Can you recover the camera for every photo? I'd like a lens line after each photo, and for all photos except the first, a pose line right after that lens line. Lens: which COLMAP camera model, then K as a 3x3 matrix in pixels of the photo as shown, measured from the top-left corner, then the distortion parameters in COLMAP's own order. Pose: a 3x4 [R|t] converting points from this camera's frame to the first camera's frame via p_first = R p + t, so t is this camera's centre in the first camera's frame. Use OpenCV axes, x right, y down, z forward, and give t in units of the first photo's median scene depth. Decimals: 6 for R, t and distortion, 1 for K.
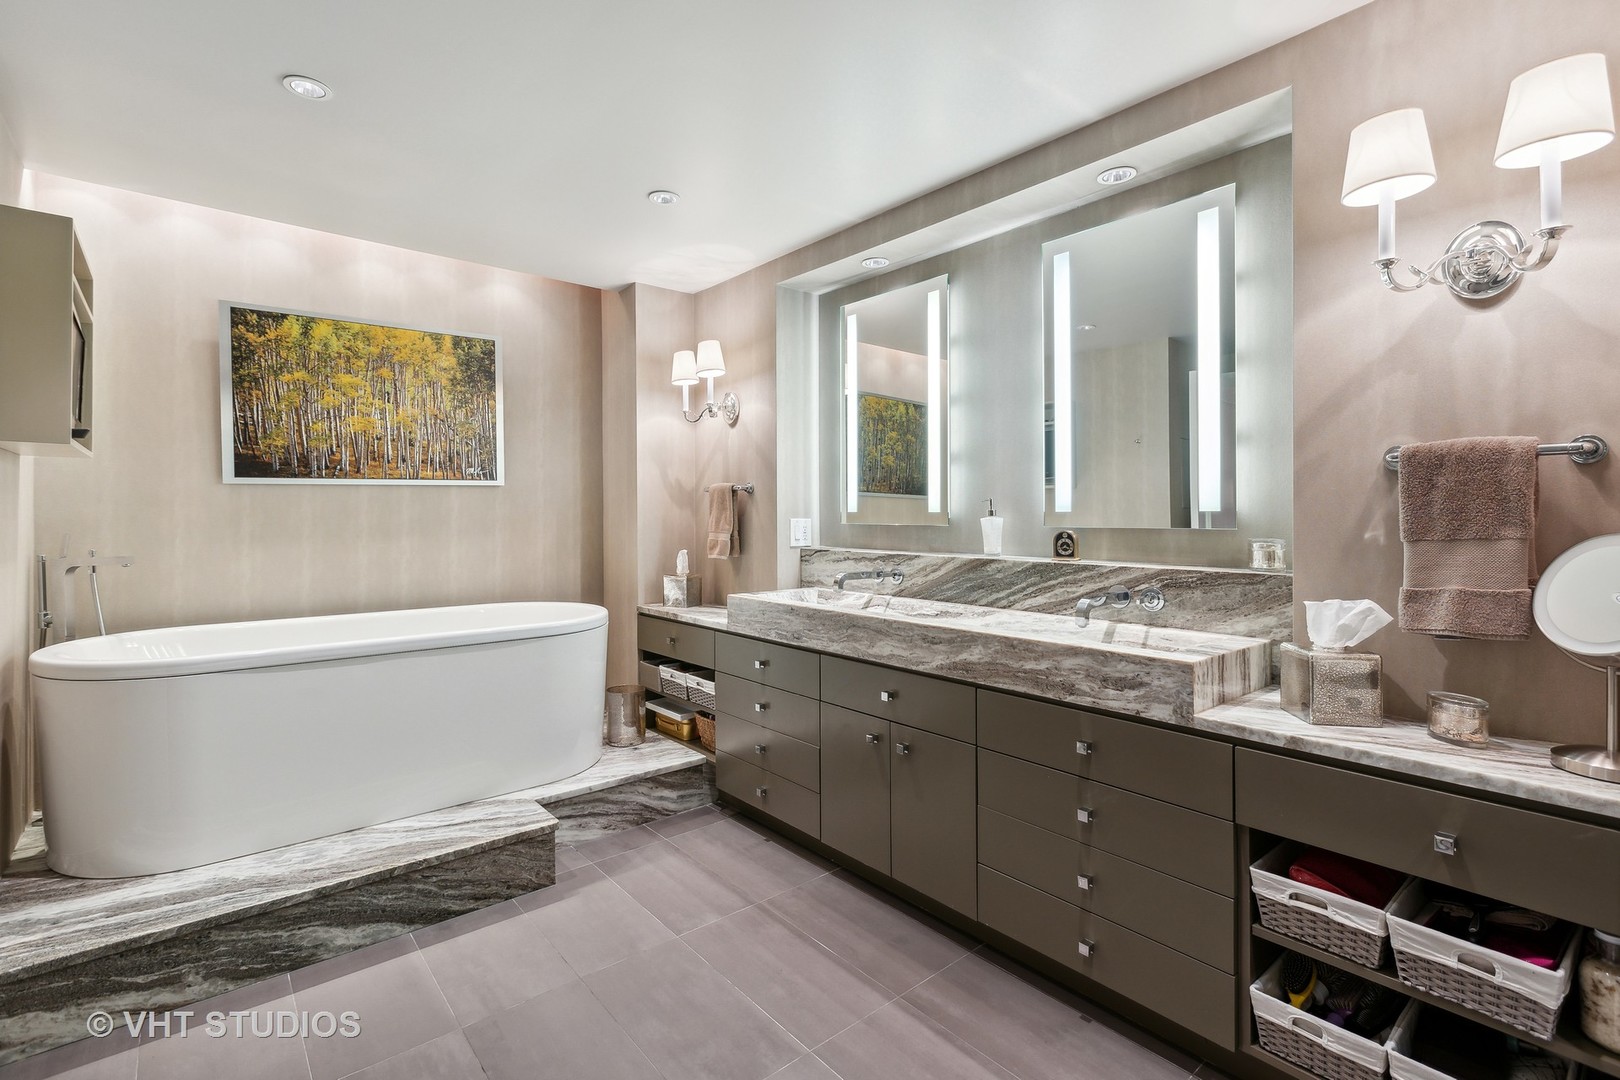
lens RADIAL K [[747.7, 0, 807.5], [0, 747.7, 513.1], [0, 0, 1]] dist [0.001983, 0.000907]
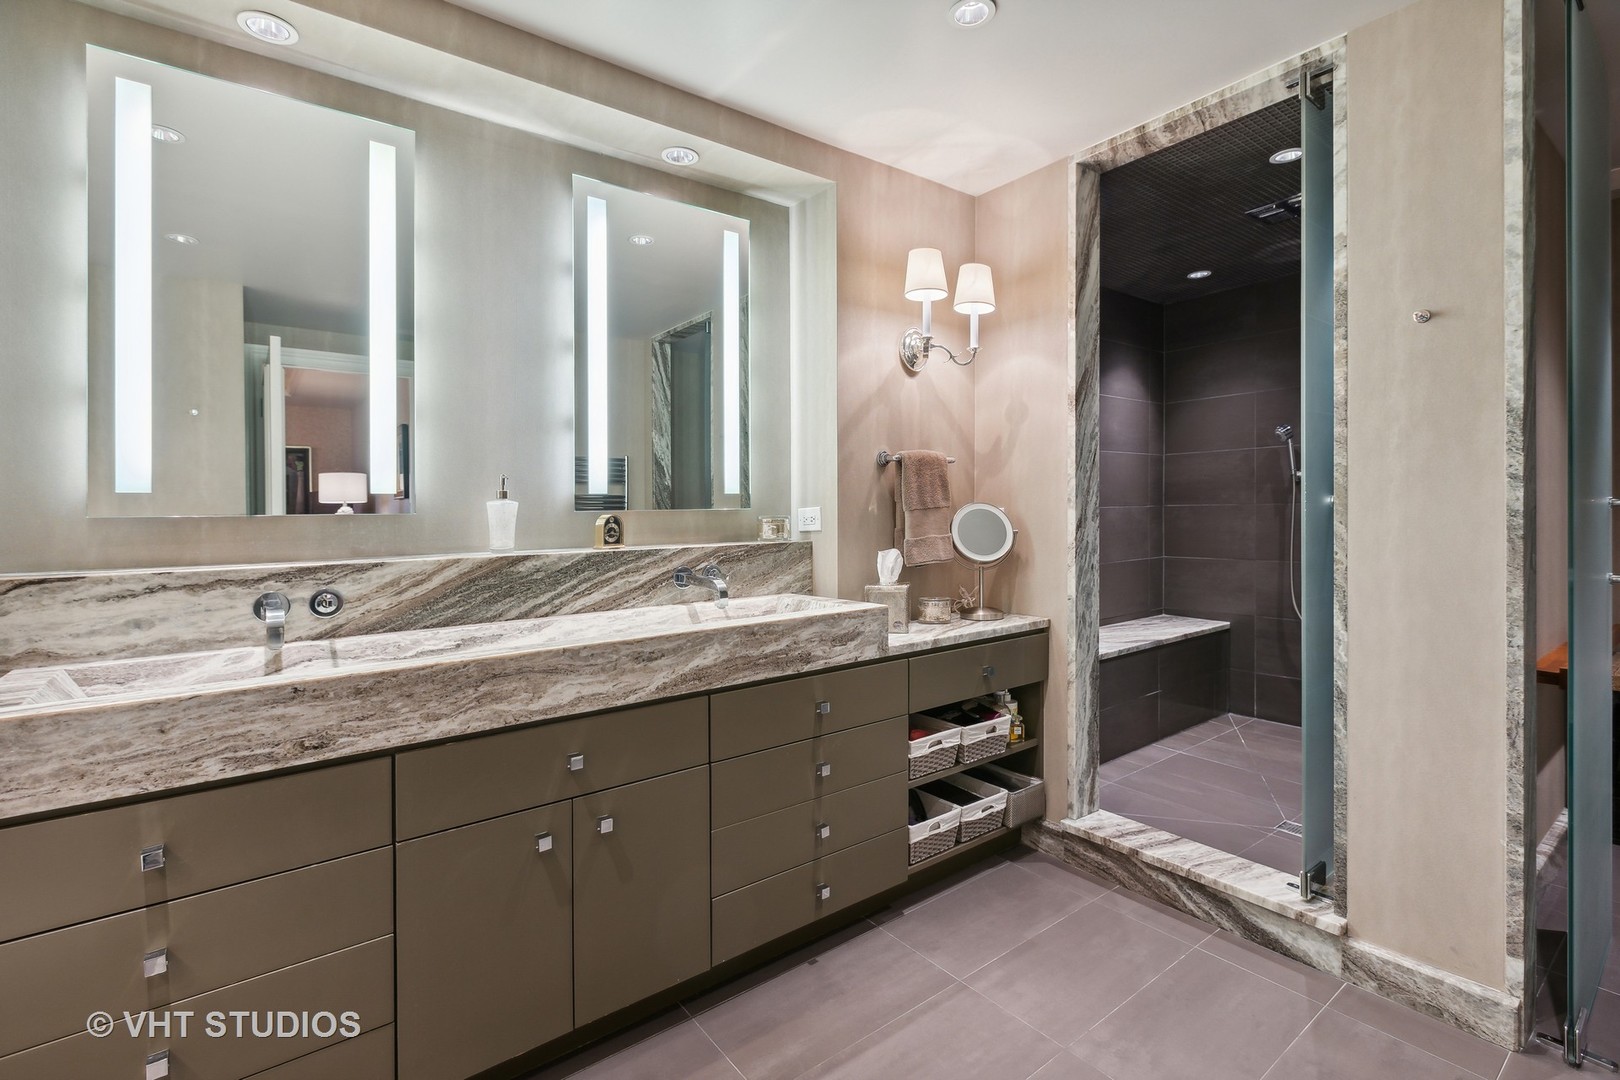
lens RADIAL K [[747.7, 0, 807.5], [0, 747.7, 513.1], [0, 0, 1]] dist [0.001983, 0.000907]
pose [[0.039004, -0.005306, 0.999225, -0.572976], [0.012545, 0.999910, 0.004819, 0.021741], [-0.999160, 0.012347, 0.039067, 0.787170]]
